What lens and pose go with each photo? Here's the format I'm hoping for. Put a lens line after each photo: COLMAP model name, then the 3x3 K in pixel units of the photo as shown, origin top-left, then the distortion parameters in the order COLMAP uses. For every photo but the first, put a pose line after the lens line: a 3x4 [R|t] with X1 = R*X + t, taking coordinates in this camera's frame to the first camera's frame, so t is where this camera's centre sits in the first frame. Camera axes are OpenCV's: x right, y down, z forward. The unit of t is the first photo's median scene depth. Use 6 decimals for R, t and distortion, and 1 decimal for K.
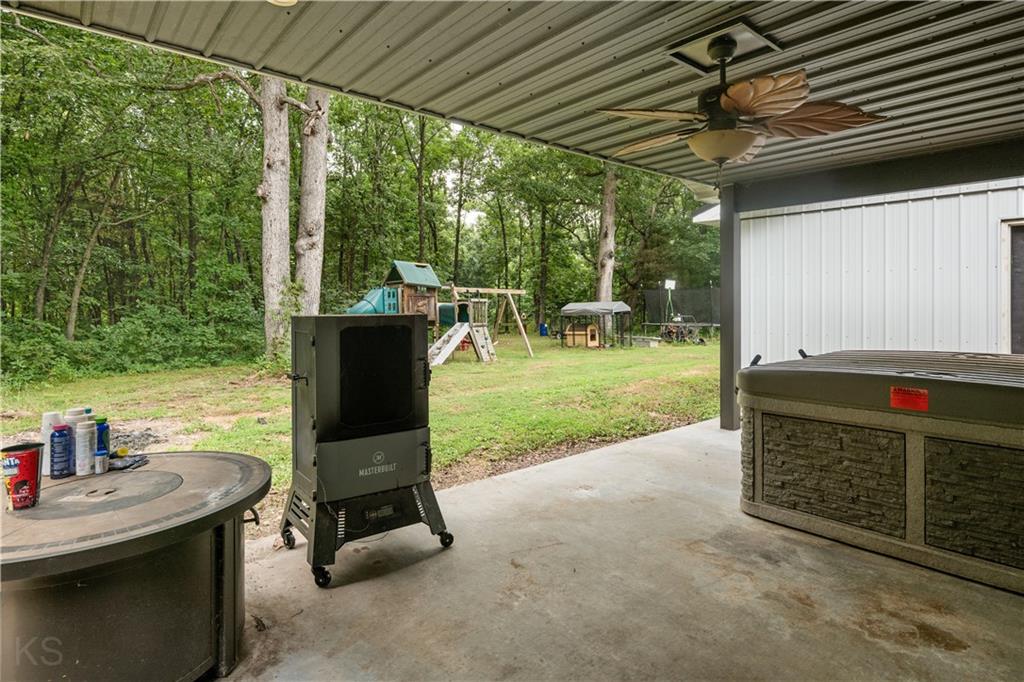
lens RADIAL K [[545.8, 0, 515.9], [0, 545.8, 320.5], [0, 0, 1]] dist [-0.000381, -0.000556]
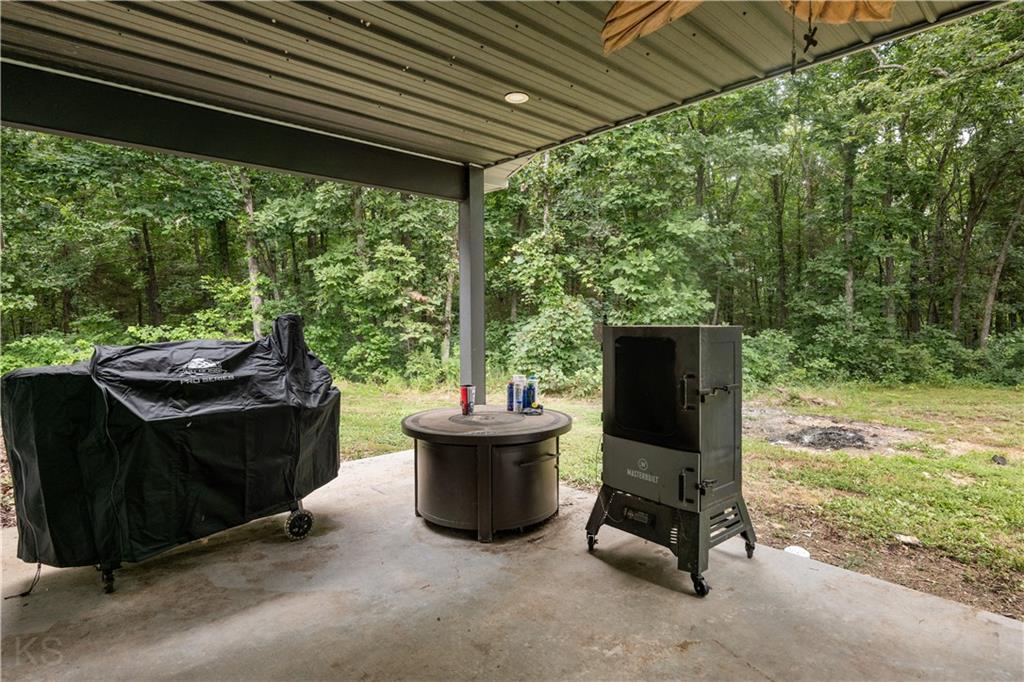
lens RADIAL K [[545.8, 0, 515.9], [0, 545.8, 320.5], [0, 0, 1]] dist [-0.000381, -0.000556]
pose [[0.038035, 0.010002, -0.999226, 0.776238], [-0.021268, 0.999732, 0.009198, -0.026607], [0.999050, 0.020902, 0.038238, 0.712669]]
